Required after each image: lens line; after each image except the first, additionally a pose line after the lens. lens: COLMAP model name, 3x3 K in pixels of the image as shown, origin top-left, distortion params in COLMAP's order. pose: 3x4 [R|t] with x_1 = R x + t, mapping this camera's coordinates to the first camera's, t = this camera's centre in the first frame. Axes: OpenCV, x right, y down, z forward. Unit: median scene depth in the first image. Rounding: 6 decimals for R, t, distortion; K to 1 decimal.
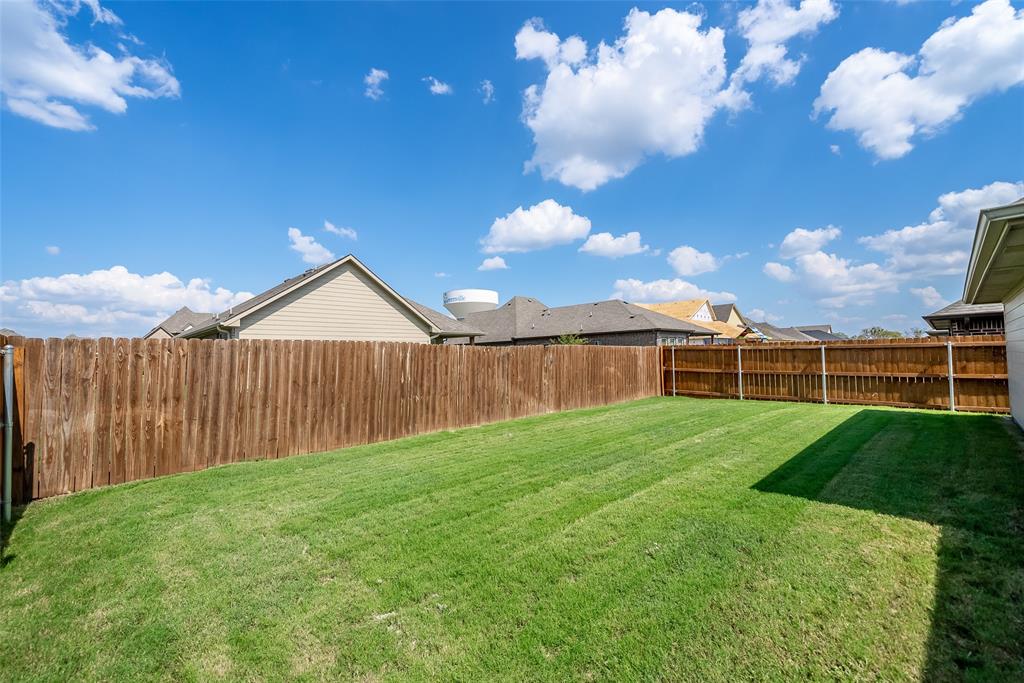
lens RADIAL K [[422.1, 0, 512.0], [0, 422.1, 341.5], [0, 0, 1]] dist [-0.013234, -0.000085]
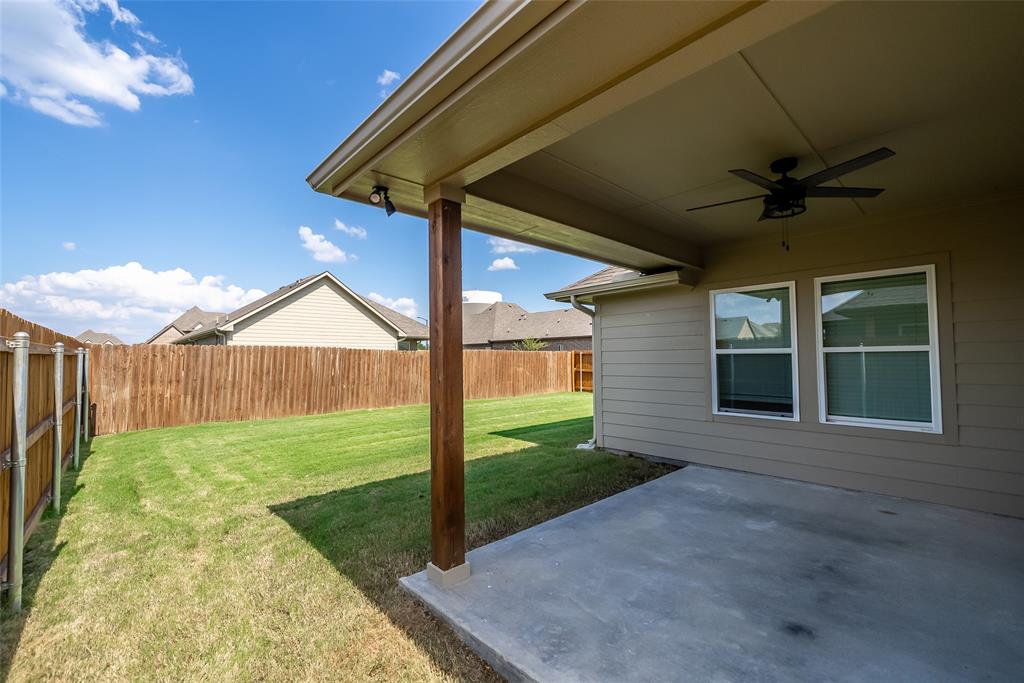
lens RADIAL K [[425.0, 0, 510.8], [0, 425.0, 346.1], [0, 0, 1]] dist [0.000814, -0.007760]
pose [[0.999556, 0.013729, -0.026442, 0.270649], [-0.013478, 0.999863, 0.009627, -0.017314], [0.026571, -0.009266, 0.999604, -0.309397]]
